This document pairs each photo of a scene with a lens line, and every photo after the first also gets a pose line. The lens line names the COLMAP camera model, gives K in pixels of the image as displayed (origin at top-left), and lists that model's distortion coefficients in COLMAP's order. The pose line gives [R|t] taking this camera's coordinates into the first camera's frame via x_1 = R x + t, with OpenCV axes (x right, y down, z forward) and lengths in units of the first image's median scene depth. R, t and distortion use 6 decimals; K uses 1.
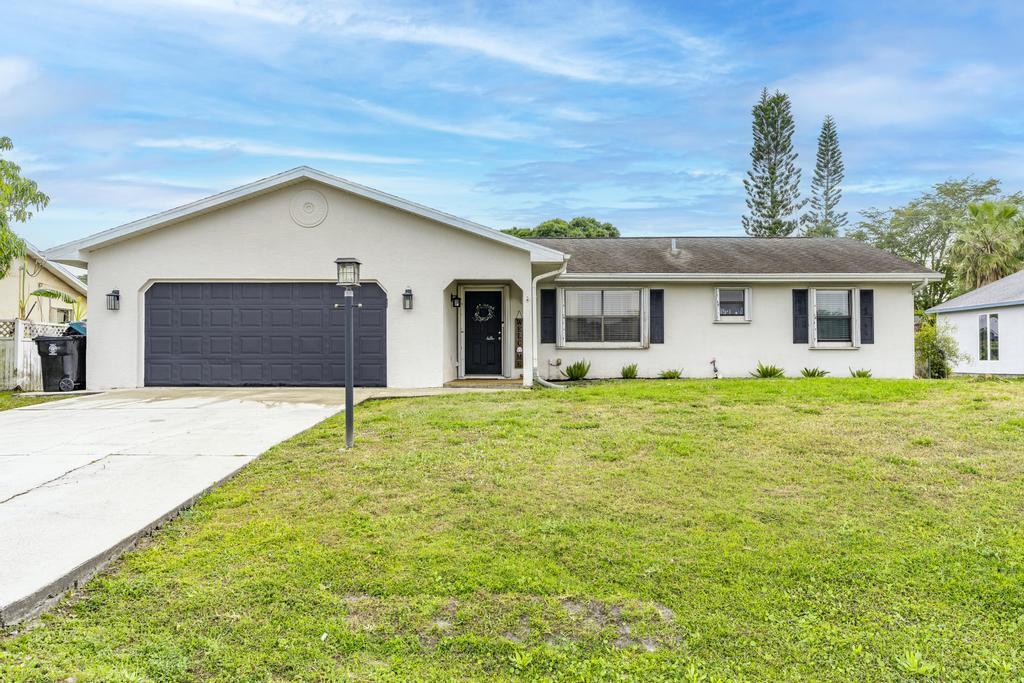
lens RADIAL K [[781.7, 0, 516.2], [0, 781.7, 342.5], [0, 0, 1]] dist [0.021144, -0.004109]
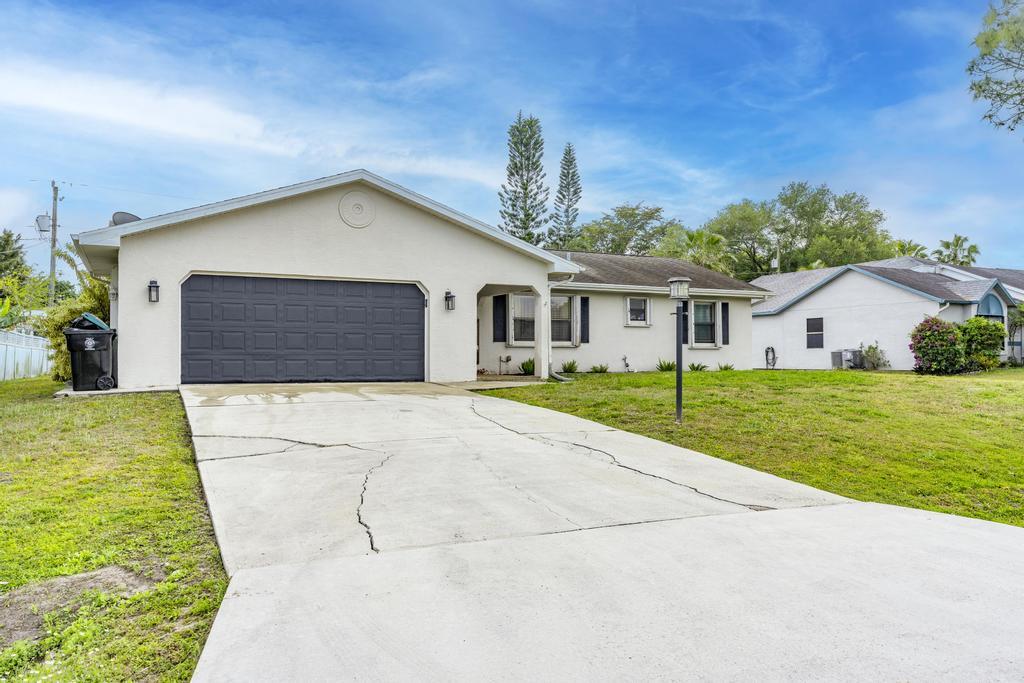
lens RADIAL K [[803.3, 0, 515.4], [0, 803.3, 342.3], [0, 0, 1]] dist [0.021642, 0.000814]
pose [[0.900880, 0.009353, 0.433968, -0.436039], [-0.010385, 0.999946, 0.000007, 0.001459], [-0.433944, -0.004513, 0.900928, -0.041031]]
